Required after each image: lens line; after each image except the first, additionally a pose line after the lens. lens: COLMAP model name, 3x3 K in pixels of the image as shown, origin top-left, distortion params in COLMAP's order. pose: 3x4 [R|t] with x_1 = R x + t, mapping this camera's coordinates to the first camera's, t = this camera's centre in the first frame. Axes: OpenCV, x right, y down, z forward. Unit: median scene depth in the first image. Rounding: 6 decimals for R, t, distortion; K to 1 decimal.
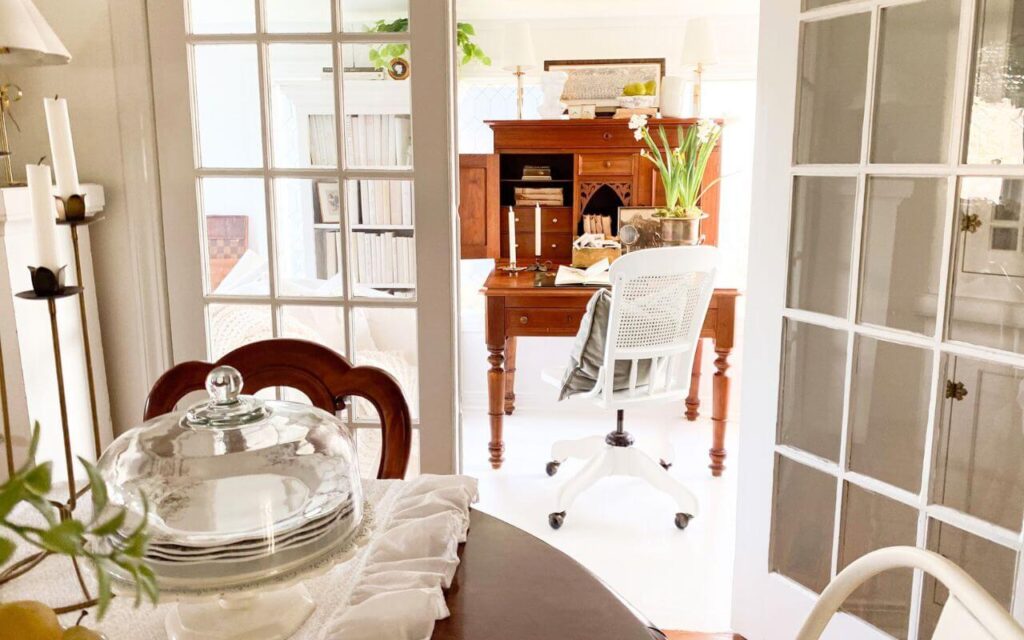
lens RADIAL K [[776.1, 0, 513.7], [0, 776.1, 312.1], [0, 0, 1]] dist [0.124006, -0.261465]
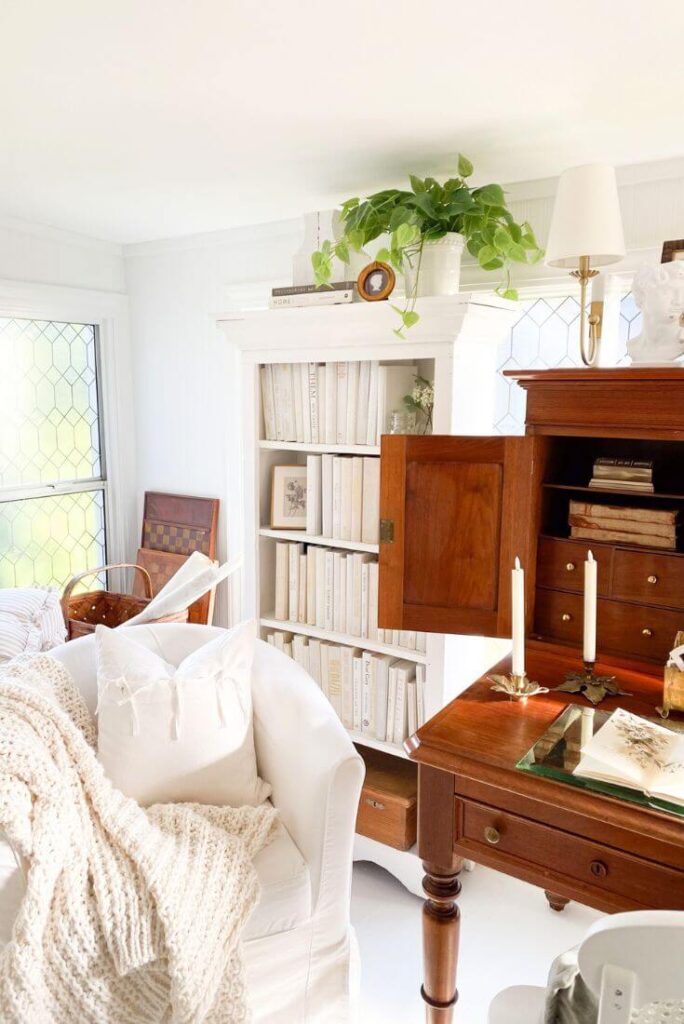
lens RADIAL K [[772.8, 0, 302.4], [0, 772.8, 508.1], [0, 0, 1]] dist [0.115573, -0.280186]
pose [[0.839231, 0.085755, -0.536971, 0.128899], [-0.097650, 0.995201, 0.006318, -0.148205], [0.534936, 0.047133, 0.843577, 0.512240]]
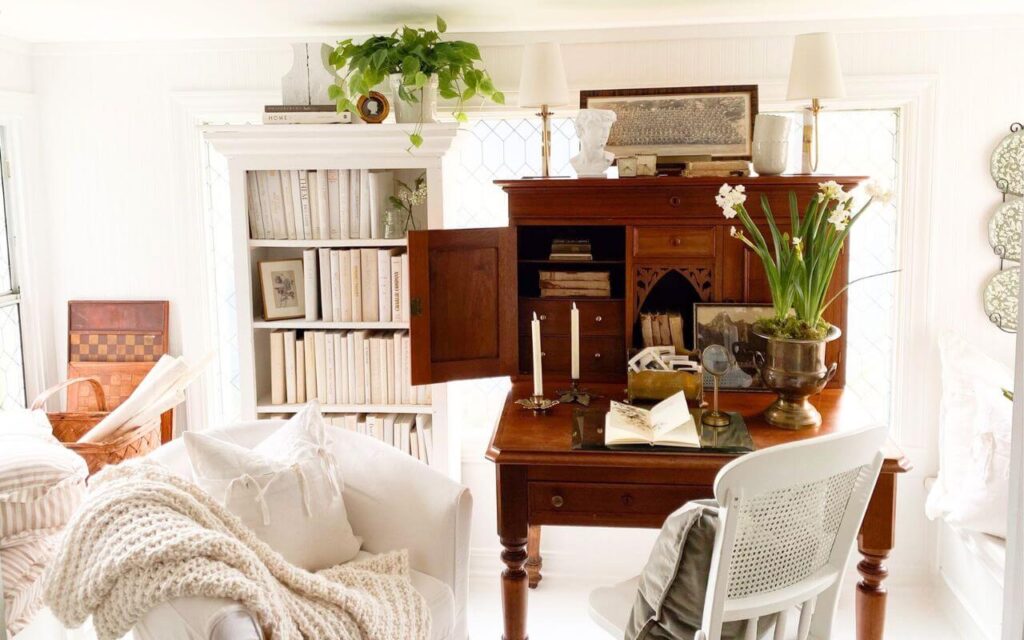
lens RADIAL K [[858.8, 0, 503.1], [0, 858.8, 255.9], [0, 0, 1]] dist [0.137730, -0.303938]
pose [[0.999361, -0.008649, -0.034679, -0.004477], [0.006626, 0.998293, -0.058027, -0.134939], [0.035121, 0.057761, 0.997712, 0.248123]]
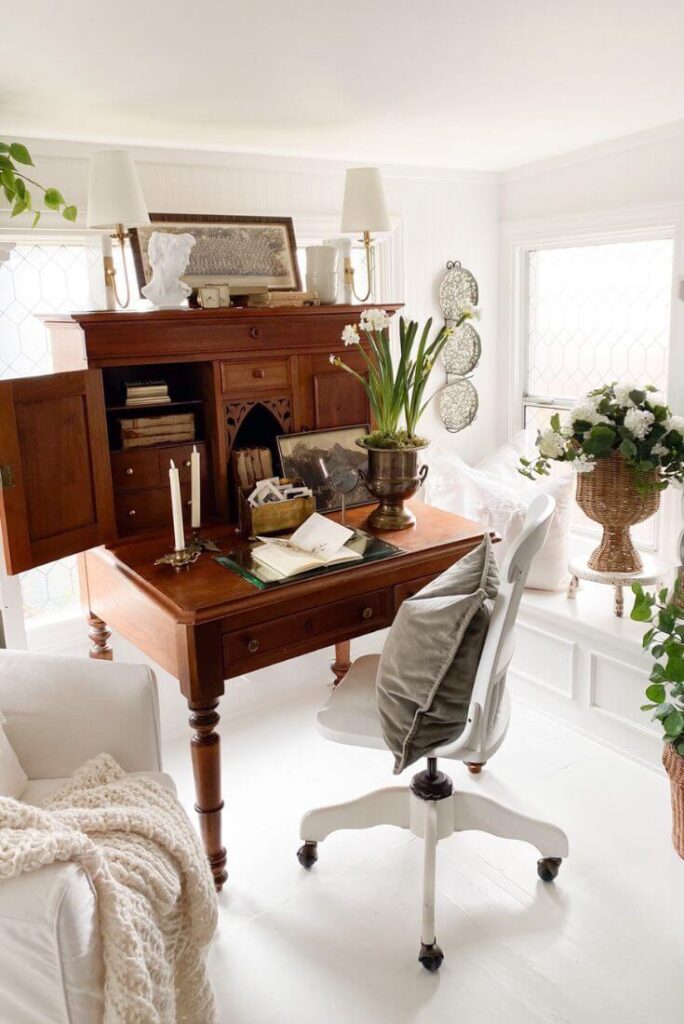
lens RADIAL K [[843.3, 0, 358.4], [0, 843.3, 484.0], [0, 0, 1]] dist [0.156994, -0.393041]
pose [[0.760536, -0.159166, 0.629484, -0.293427], [0.144377, 0.986673, 0.075047, -0.138885], [-0.633040, 0.033807, 0.773381, 0.384284]]
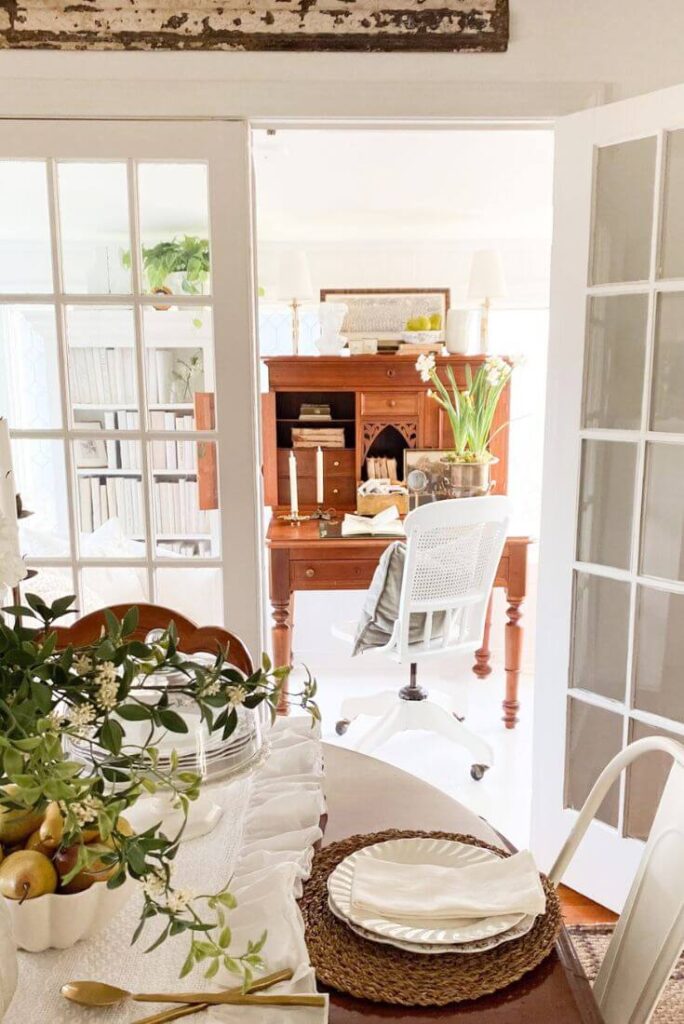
lens RADIAL K [[960.2, 0, 352.4], [0, 960.2, 591.3], [0, 0, 1]] dist [0.189412, -0.653586]
pose [[0.994465, -0.024211, 0.102236, -0.050695], [0.020150, 0.998973, 0.040573, -0.012732], [-0.103113, -0.038288, 0.993932, -0.155126]]
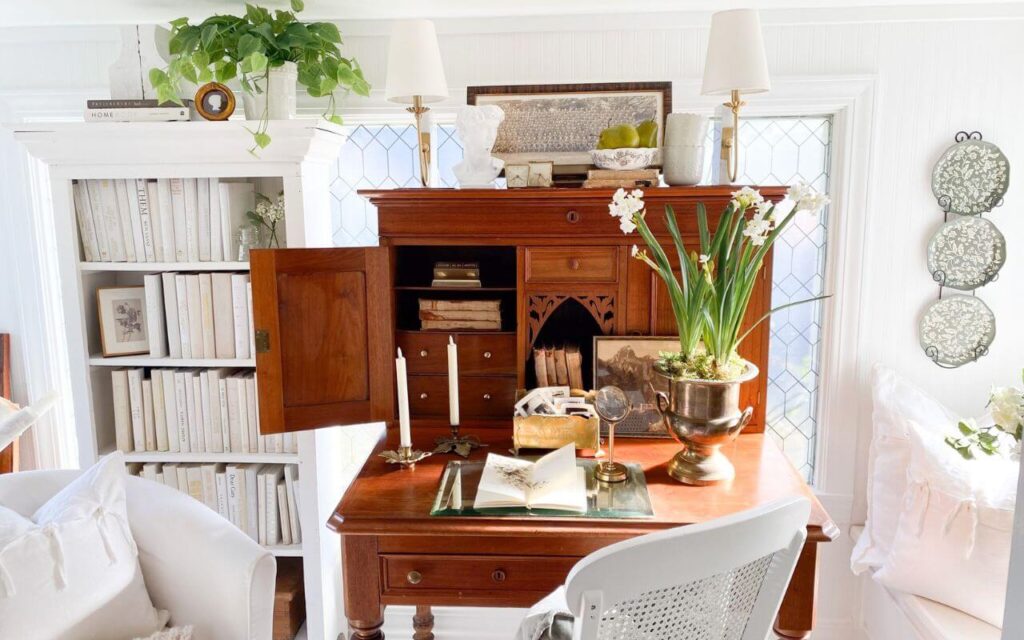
lens RADIAL K [[778.5, 0, 508.7], [0, 778.5, 331.9], [0, 0, 1]] dist [0.119017, -0.269590]
pose [[0.999924, -0.007911, 0.009425, 0.065932], [0.007986, 0.999936, -0.007962, -0.135611], [-0.009361, 0.008037, 0.999924, 0.423093]]
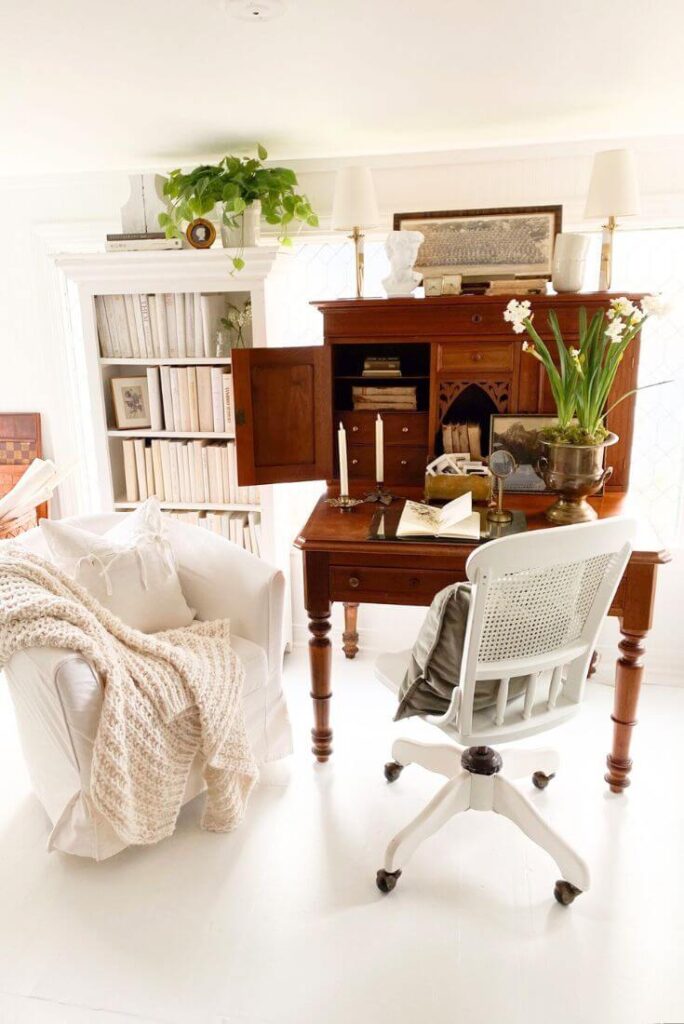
lens RADIAL K [[772.8, 0, 302.4], [0, 772.8, 508.1], [0, 0, 1]] dist [0.115573, -0.280186]
pose [[0.991749, 0.010039, -0.127798, 0.052640], [0.002768, 0.995019, 0.099644, -0.121976], [0.128162, -0.099176, 0.986782, 0.240205]]
